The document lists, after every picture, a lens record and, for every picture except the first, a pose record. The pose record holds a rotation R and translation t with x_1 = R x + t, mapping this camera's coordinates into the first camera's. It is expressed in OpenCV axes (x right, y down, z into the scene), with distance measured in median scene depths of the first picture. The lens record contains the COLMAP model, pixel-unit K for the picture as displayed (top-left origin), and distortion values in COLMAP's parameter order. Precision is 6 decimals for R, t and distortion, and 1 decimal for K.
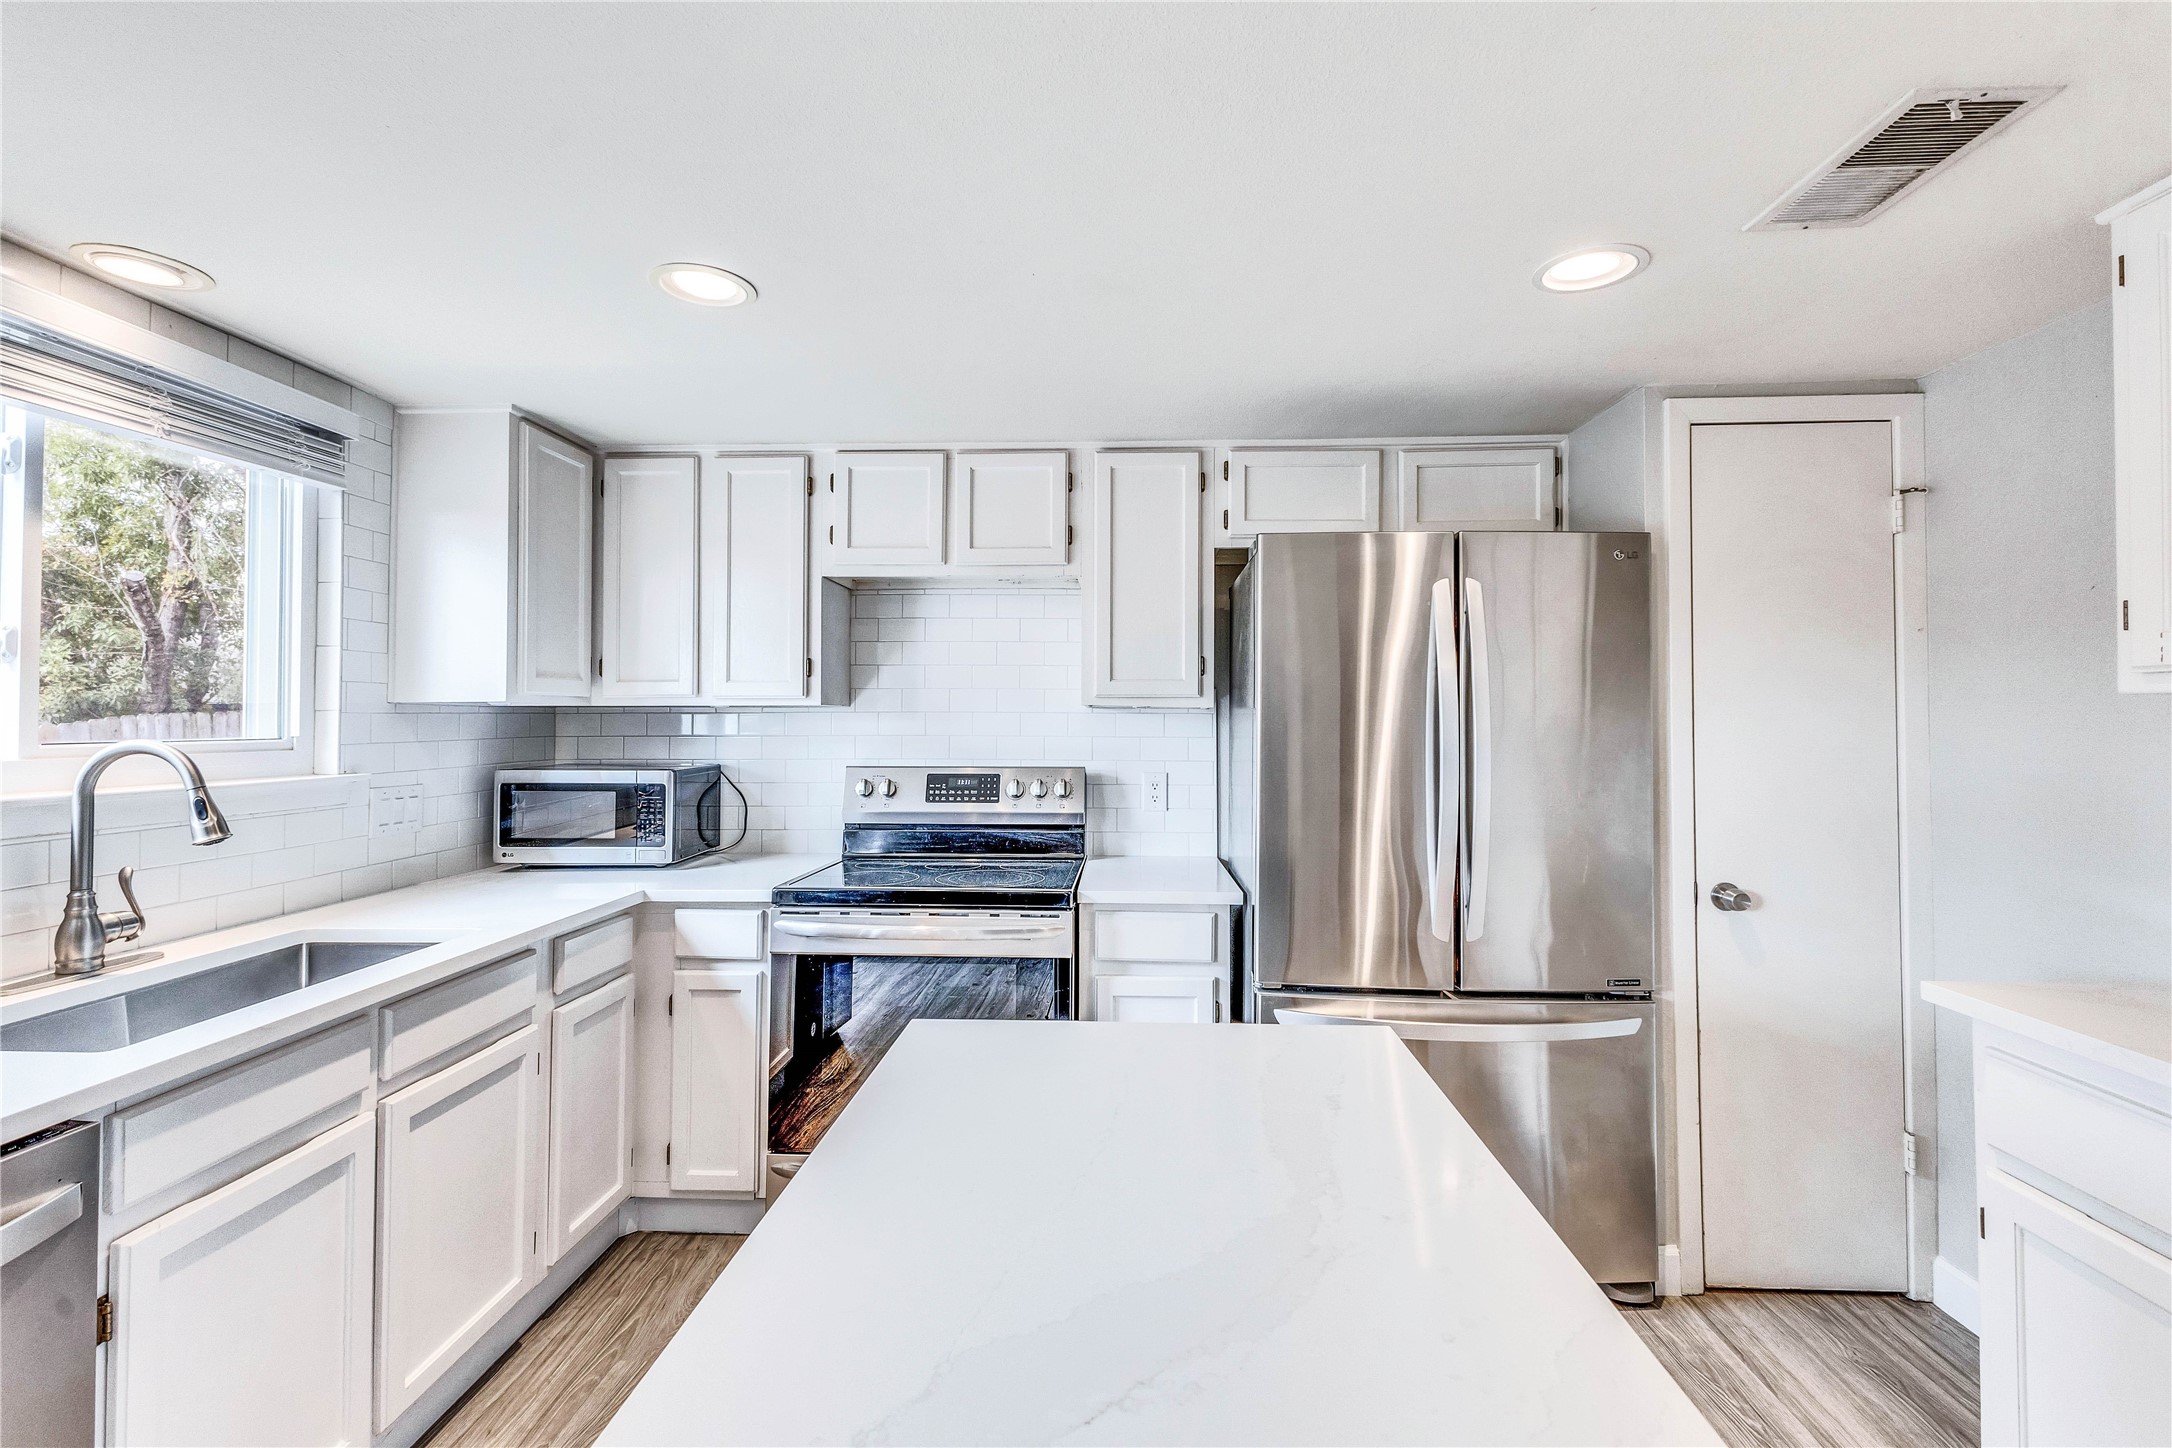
lens RADIAL K [[945.6, 0, 1089.7], [0, 945.6, 701.4], [0, 0, 1]] dist [0.010388, -0.002688]
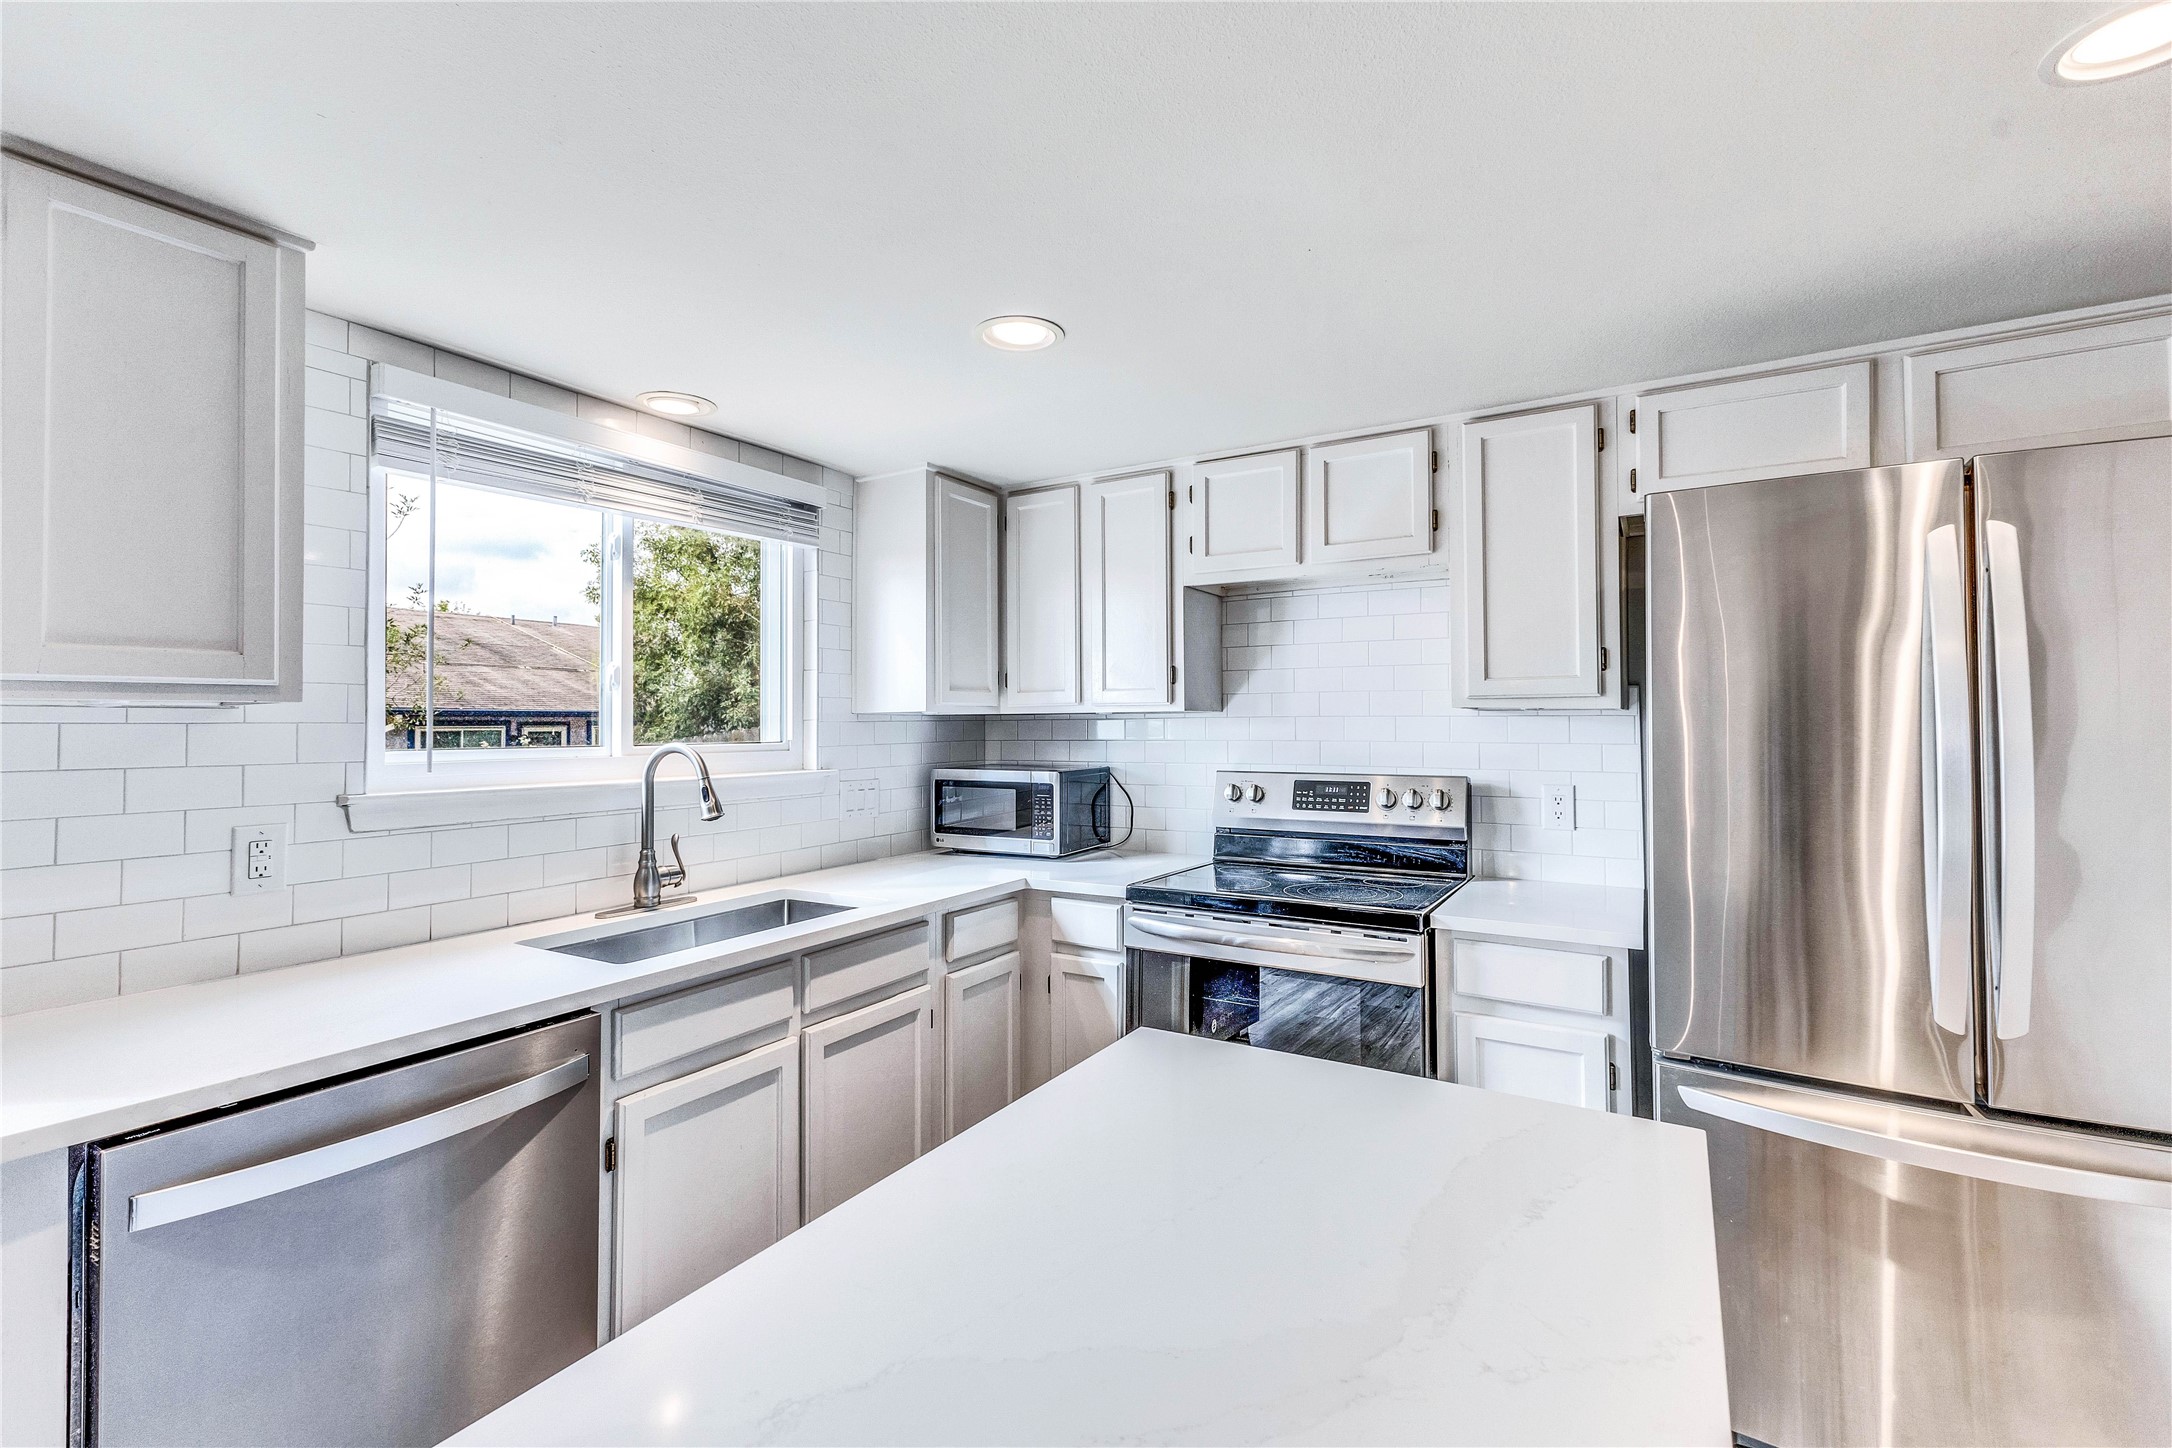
lens RADIAL K [[945.6, 0, 1084.3], [0, 945.6, 698.6], [0, 0, 1]] dist [0.010388, -0.002688]
pose [[0.876882, -0.018160, -0.480363, 0.129547], [0.015491, 0.999835, -0.009521, -0.001505], [0.480457, 0.000907, 0.877018, 0.048744]]
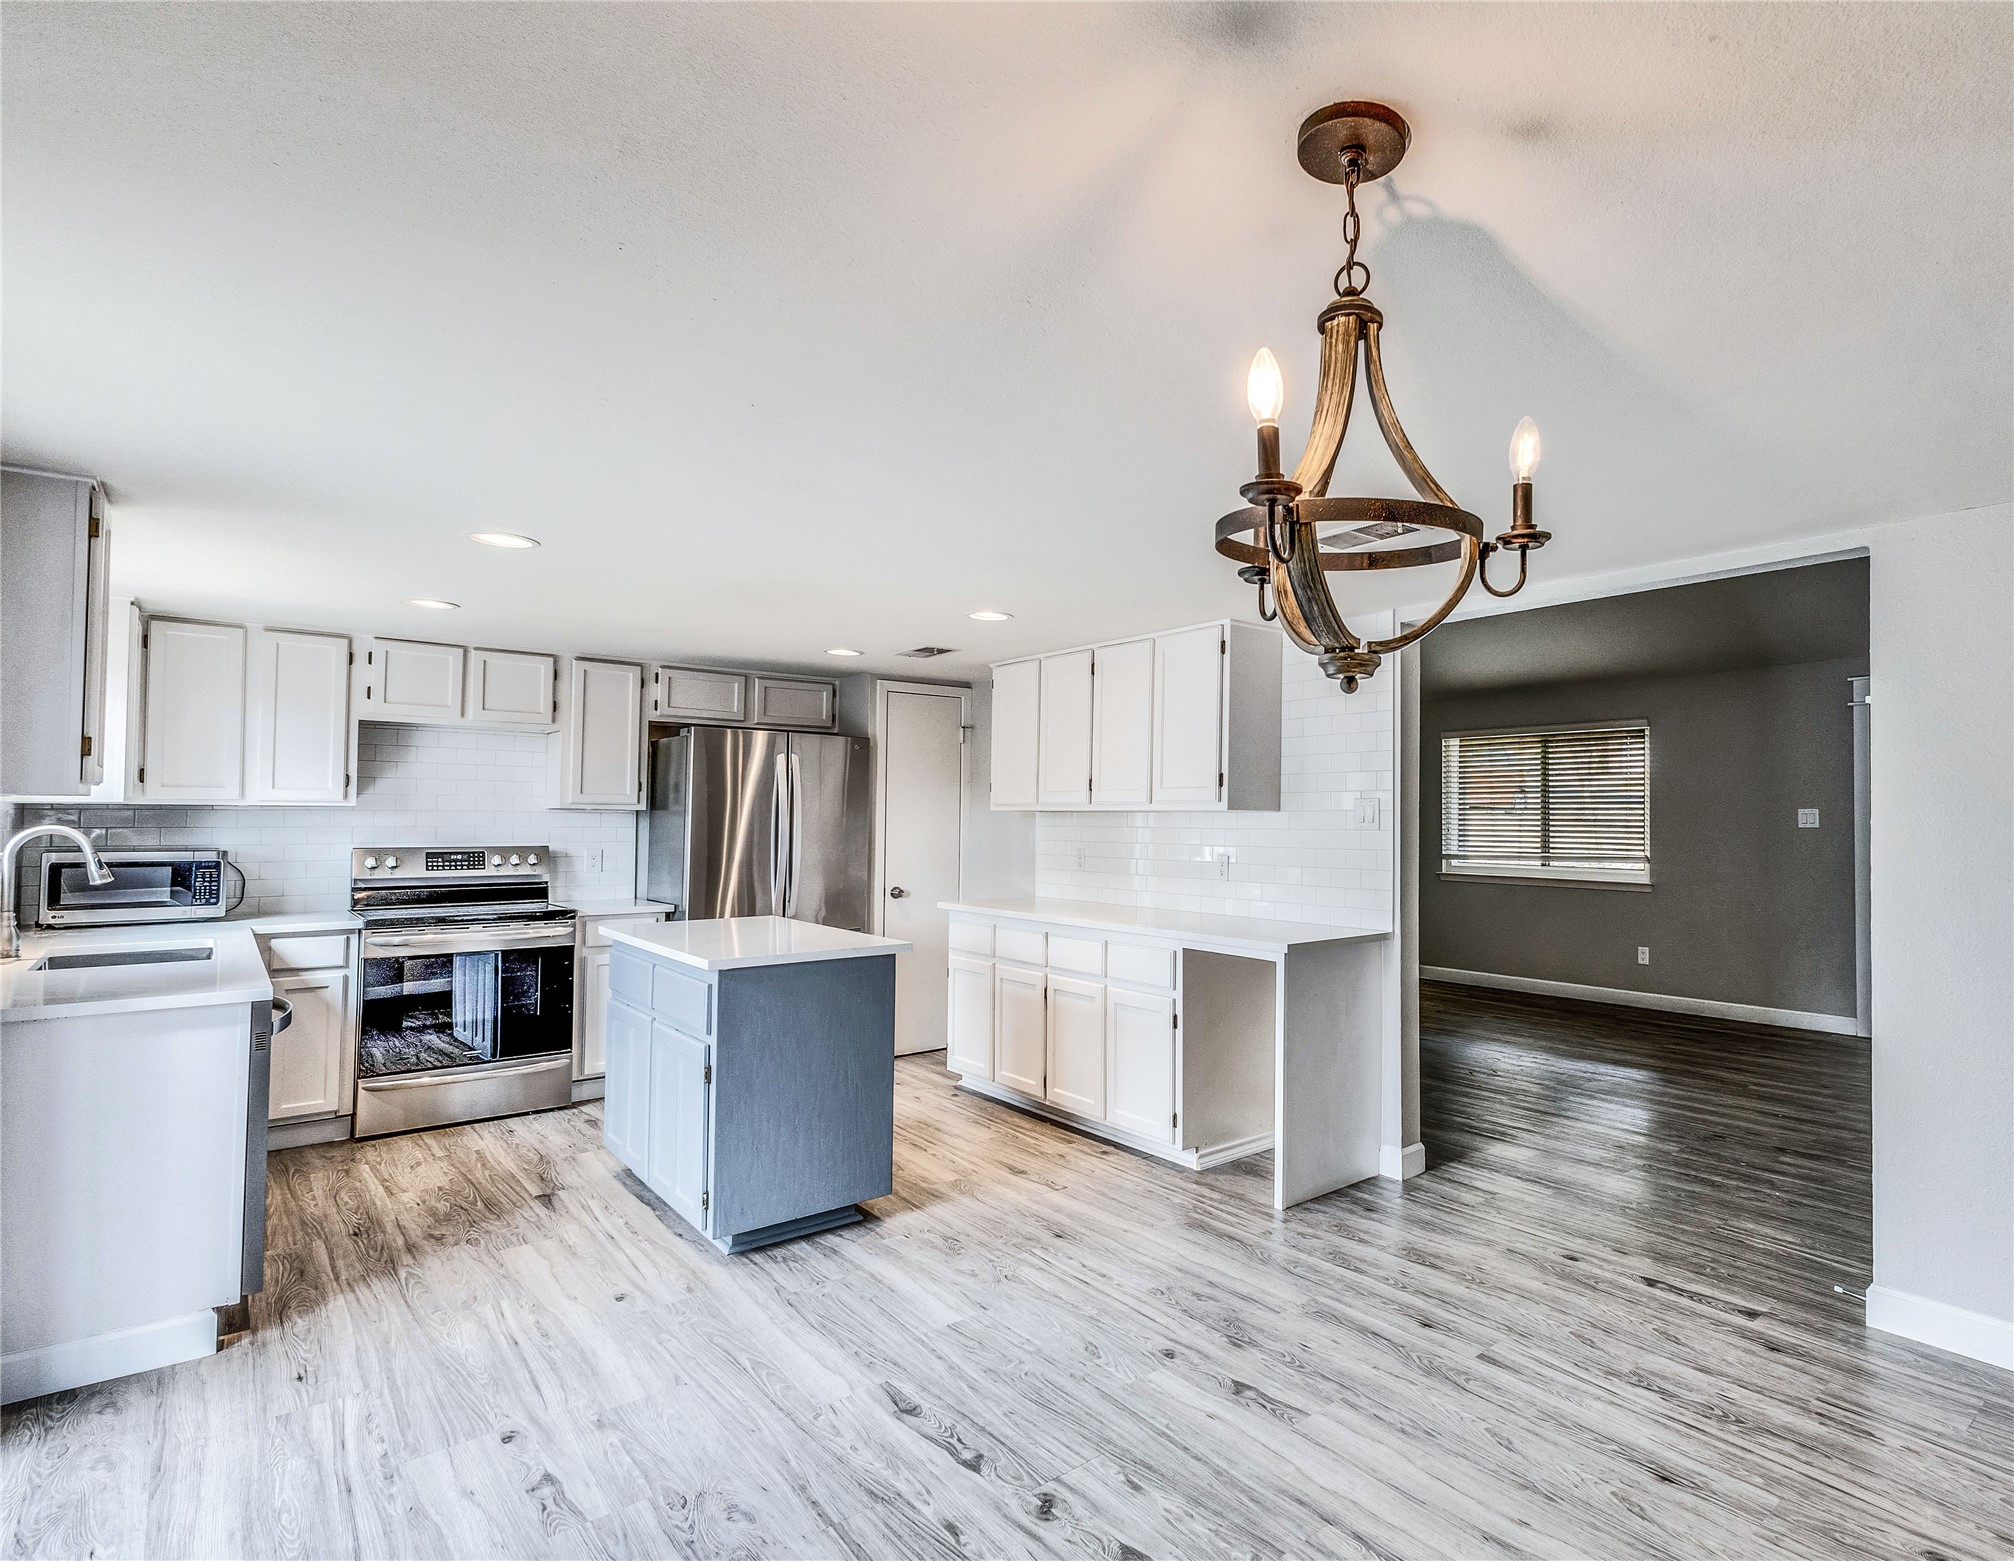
lens RADIAL K [[1076.2, 0, 1218.1], [0, 1076.2, 789.6], [0, 0, 1]] dist [0.020946, -0.002145]
pose [[0.702047, 0.023371, 0.711747, -0.620011], [-0.019345, 0.999718, -0.013746, -0.027324], [-0.711868, -0.004118, 0.702302, -1.318396]]
